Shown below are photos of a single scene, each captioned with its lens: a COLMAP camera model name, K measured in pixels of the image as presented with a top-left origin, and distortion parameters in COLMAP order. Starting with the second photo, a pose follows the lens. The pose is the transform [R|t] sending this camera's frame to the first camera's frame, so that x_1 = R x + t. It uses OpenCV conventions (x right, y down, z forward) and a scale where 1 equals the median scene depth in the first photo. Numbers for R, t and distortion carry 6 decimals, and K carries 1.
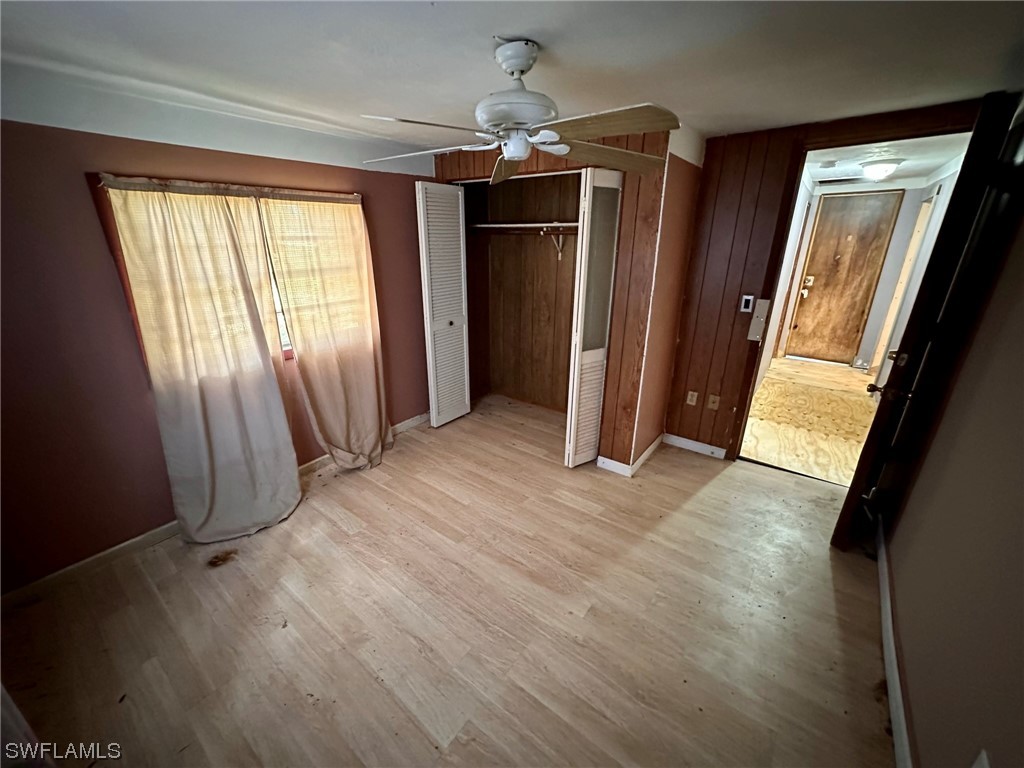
lens RADIAL K [[407.5, 0, 514.8], [0, 407.5, 385.2], [0, 0, 1]] dist [-0.008616, -0.000198]
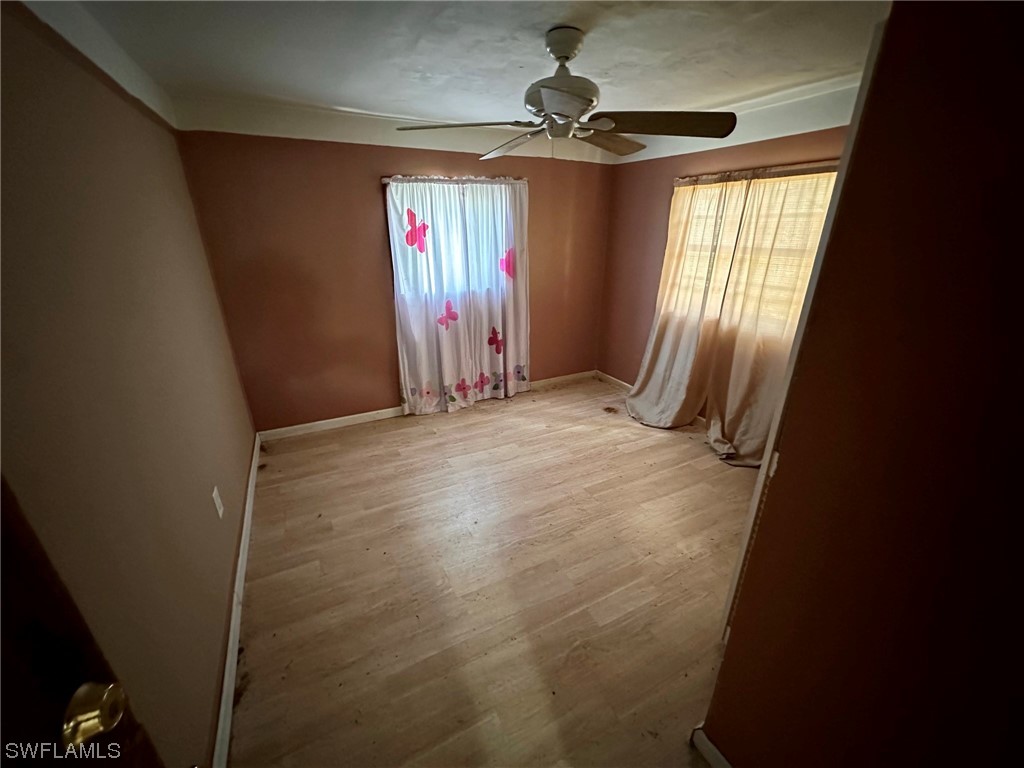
lens RADIAL K [[407.5, 0, 511.4], [0, 407.5, 387.7], [0, 0, 1]] dist [-0.008616, -0.000198]
pose [[-0.434111, 0.337839, -0.835113, 0.782640], [-0.304057, 0.817671, 0.488838, -0.327433], [0.847996, 0.466131, -0.252238, 0.962858]]
